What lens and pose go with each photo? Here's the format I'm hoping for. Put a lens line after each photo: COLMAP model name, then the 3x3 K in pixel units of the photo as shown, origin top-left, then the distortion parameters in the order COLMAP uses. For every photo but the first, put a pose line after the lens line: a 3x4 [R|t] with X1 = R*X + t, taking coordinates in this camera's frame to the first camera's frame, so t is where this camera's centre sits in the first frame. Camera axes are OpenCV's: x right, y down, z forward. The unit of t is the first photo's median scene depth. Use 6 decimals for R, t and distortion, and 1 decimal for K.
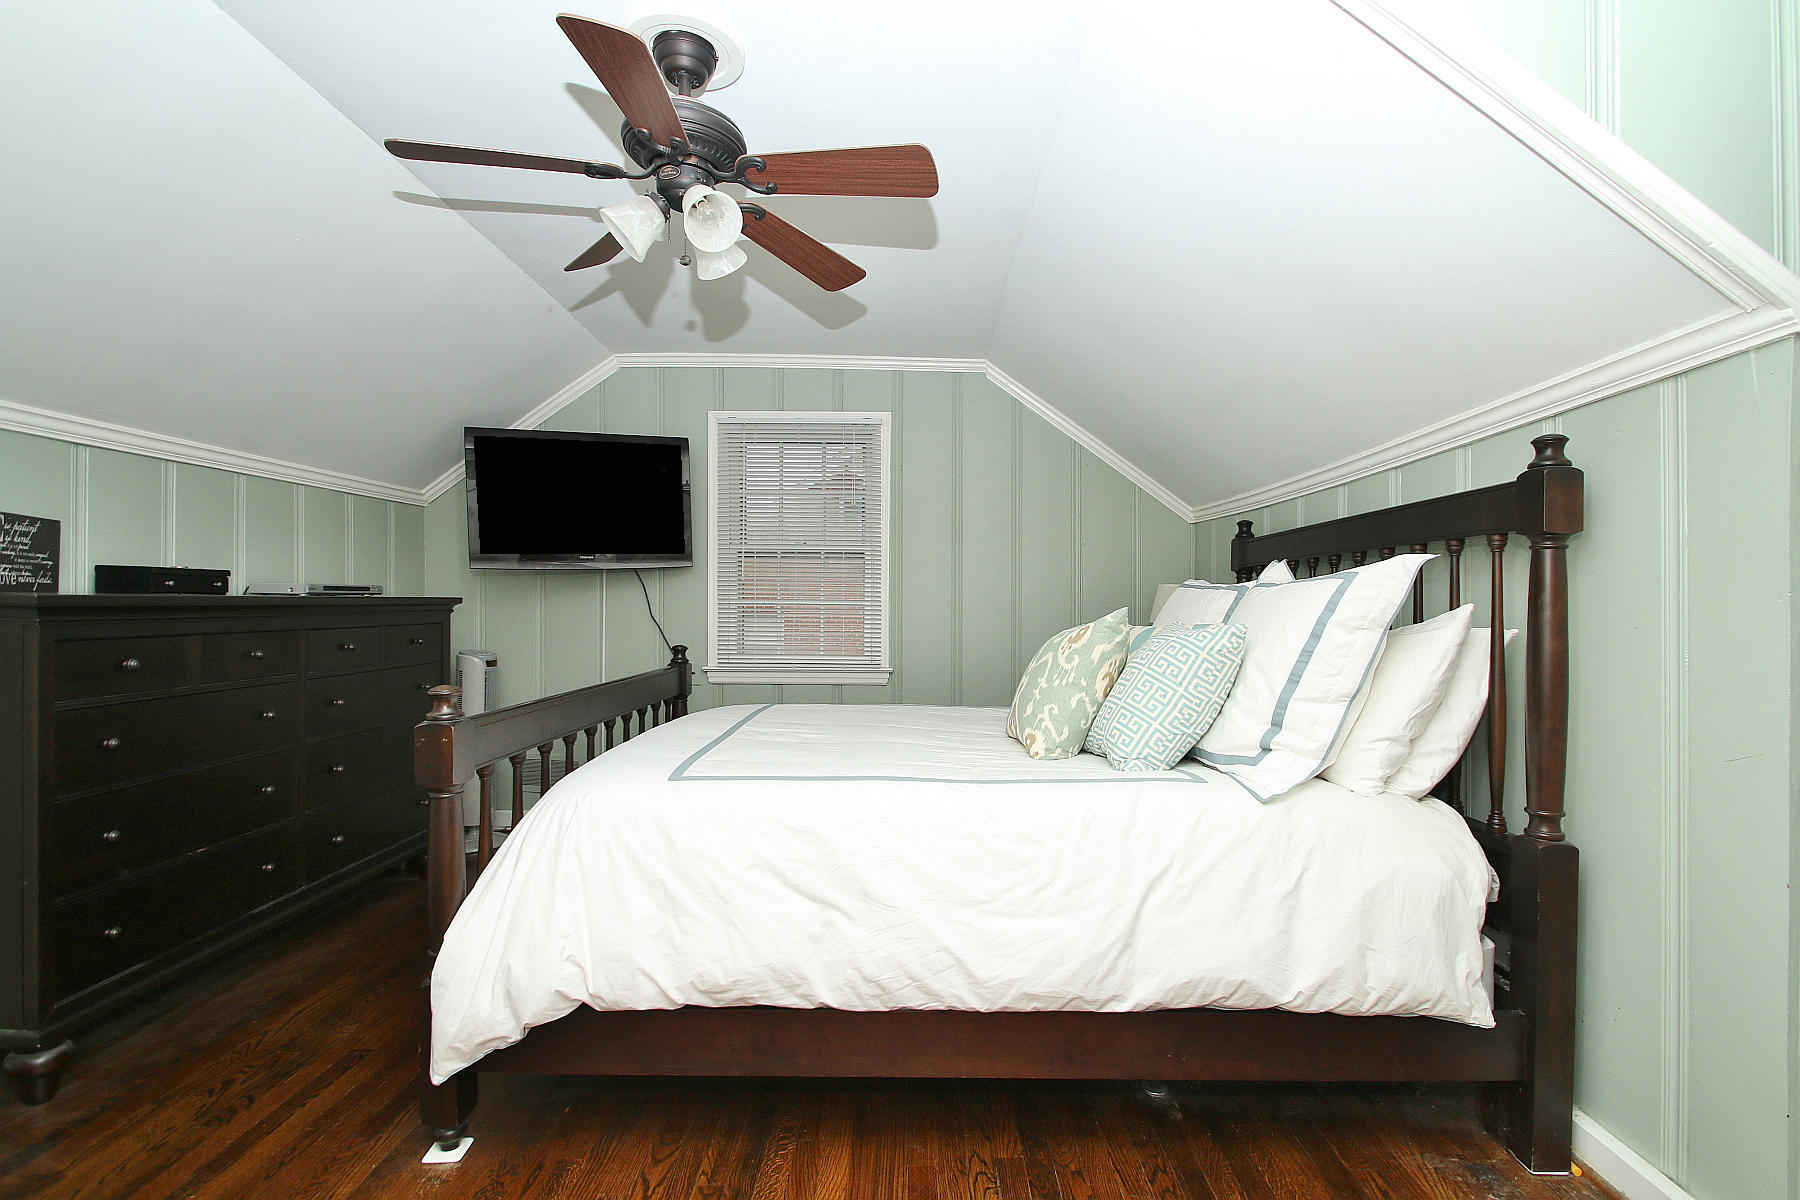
lens RADIAL K [[836.0, 0, 913.9], [0, 836.0, 604.1], [0, 0, 1]] dist [-0.000555, 0.000091]
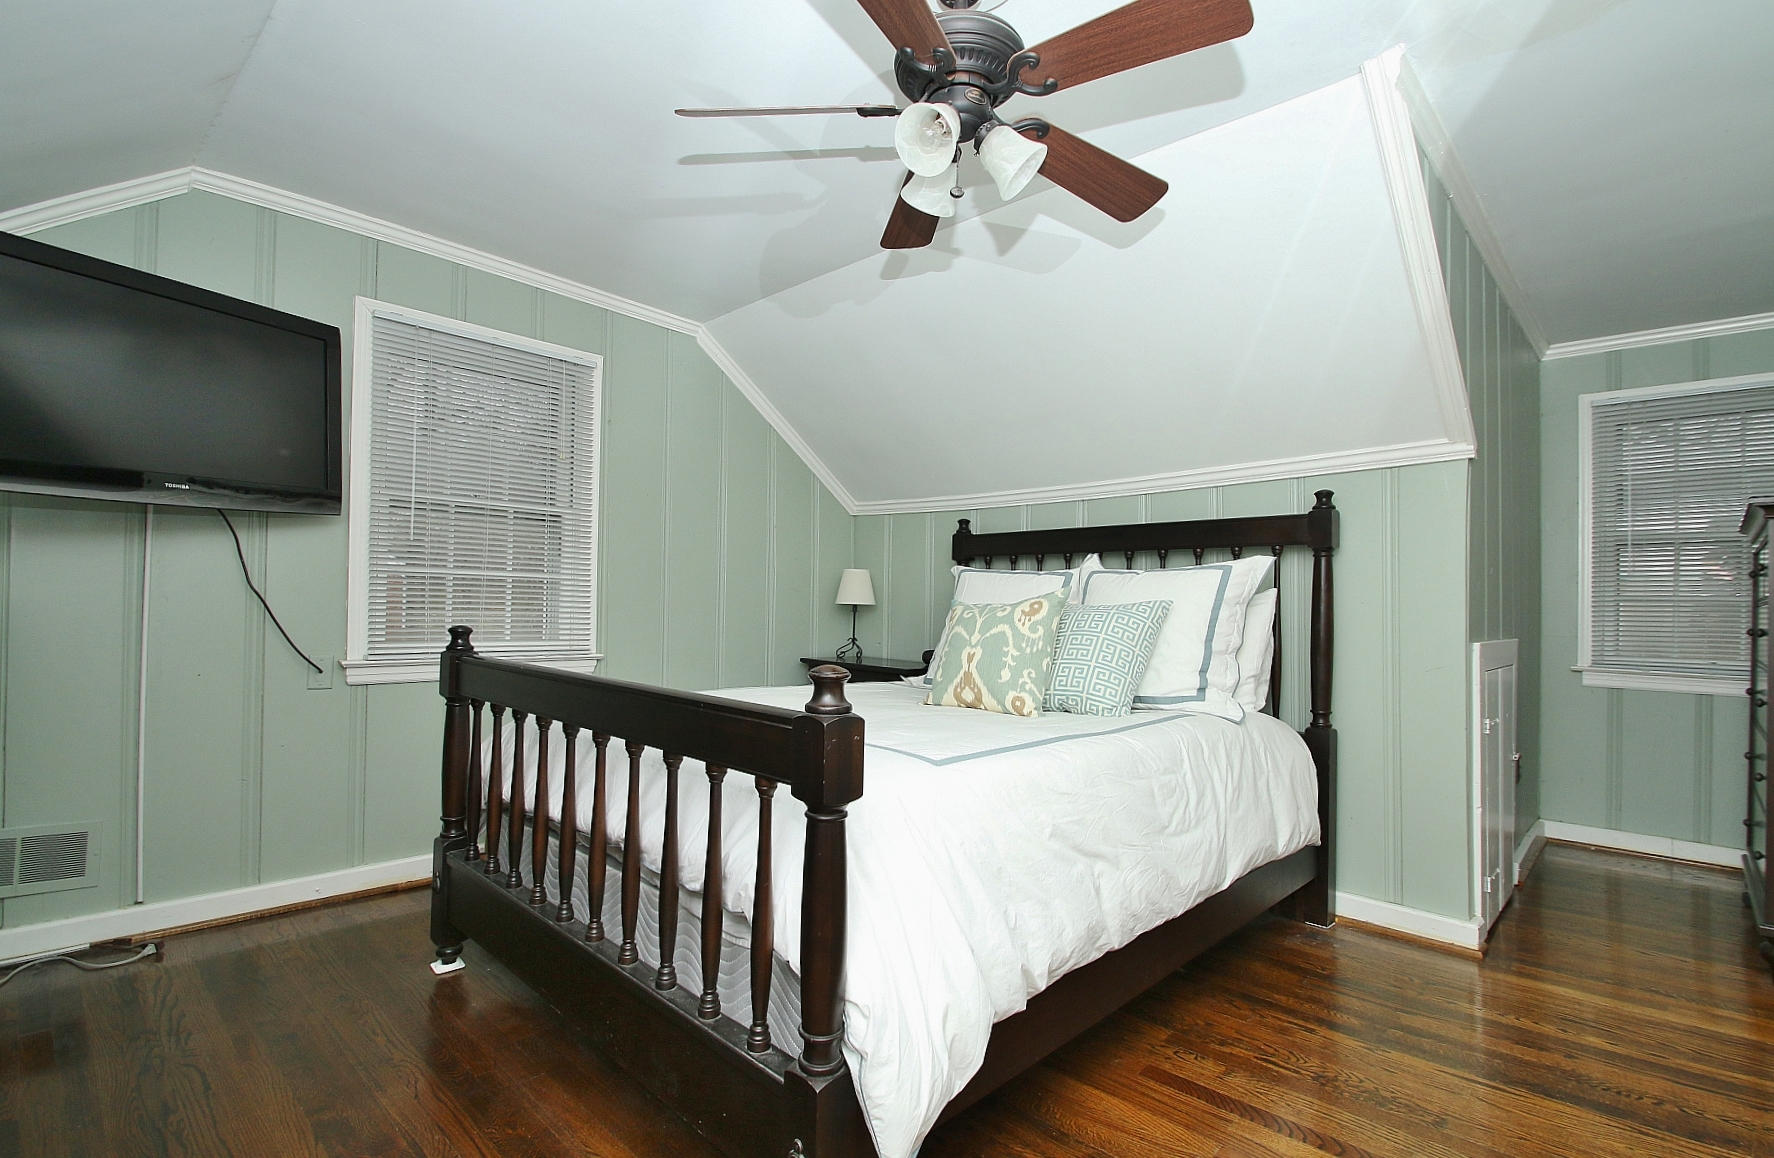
lens RADIAL K [[829.6, 0, 899.6], [0, 829.6, 588.4], [0, 0, 1]] dist [0.005673, -0.012888]
pose [[0.683955, 0.025326, 0.729084, -0.794671], [-0.019214, 0.999676, -0.016701, 0.032141], [-0.729271, -0.002586, 0.684220, 0.354078]]
